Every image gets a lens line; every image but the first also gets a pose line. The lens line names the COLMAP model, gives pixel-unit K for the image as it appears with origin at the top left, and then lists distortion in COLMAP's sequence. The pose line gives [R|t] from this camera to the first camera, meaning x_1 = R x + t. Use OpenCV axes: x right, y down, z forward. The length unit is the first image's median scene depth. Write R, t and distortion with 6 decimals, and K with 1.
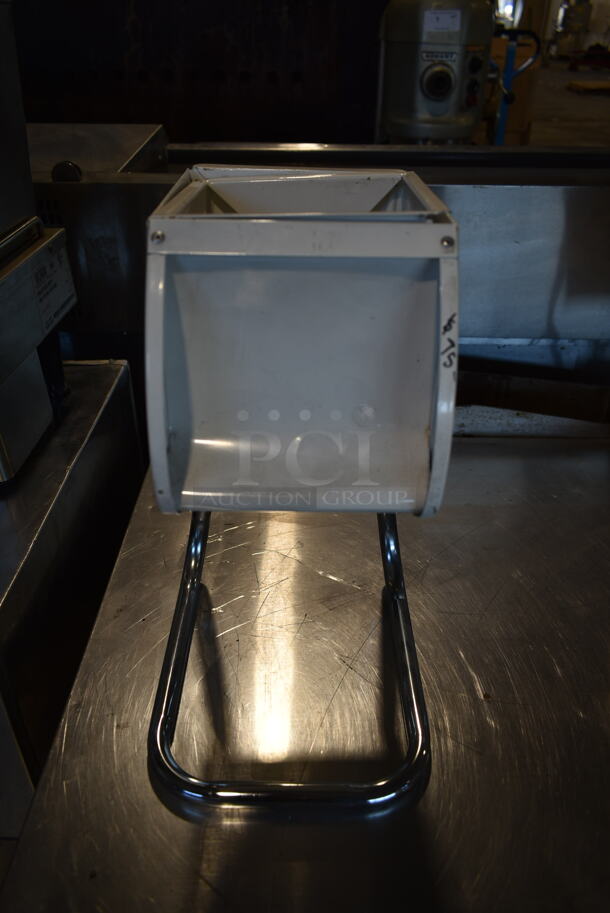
lens RADIAL K [[679.9, 0, 305.0], [0, 679.9, 456.5], [0, 0, 1]] dist [-0.009451, -0.005199]
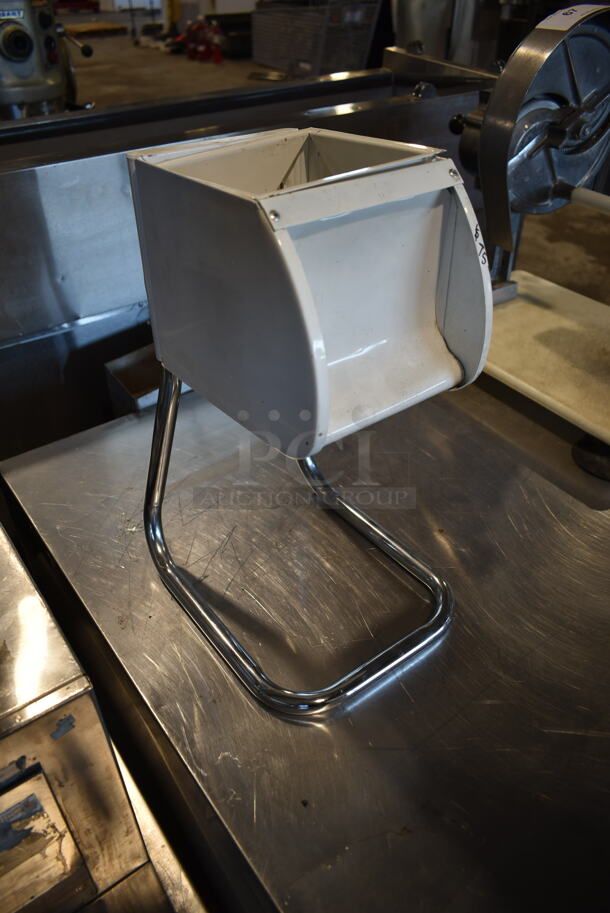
lens RADIAL K [[679.9, 0, 305.0], [0, 679.9, 456.5], [0, 0, 1]] dist [-0.009451, -0.005199]
pose [[0.803930, -0.374643, 0.461886, -0.606246], [0.346166, 0.926295, 0.148816, -0.072058], [-0.483596, 0.040251, 0.874365, 0.003611]]
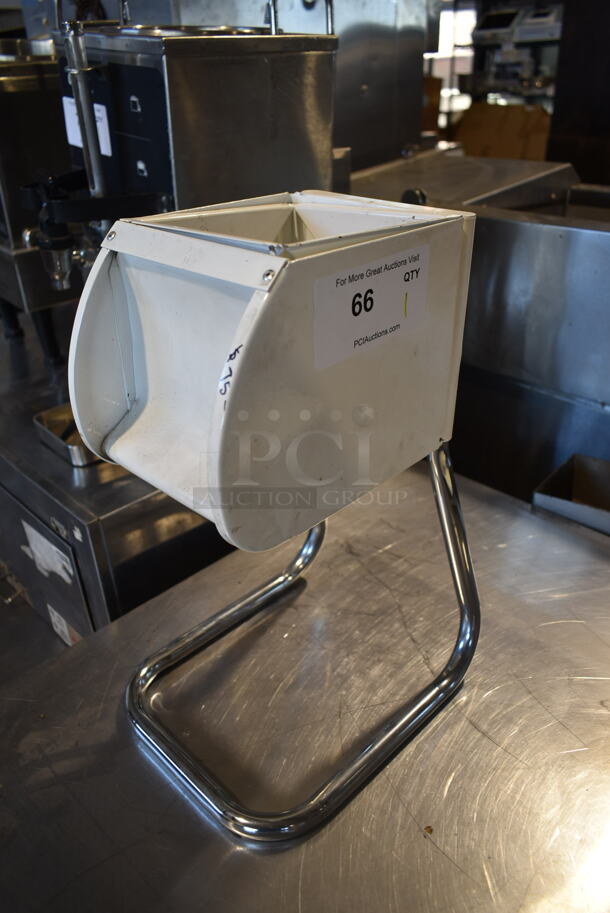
lens RADIAL K [[679.9, 0, 305.0], [0, 679.9, 456.5], [0, 0, 1]] dist [-0.009451, -0.005199]
pose [[0.703003, 0.322084, -0.634073, 0.686714], [-0.351315, 0.932468, 0.084151, -0.124085], [0.618356, 0.163601, 0.768681, 0.231477]]
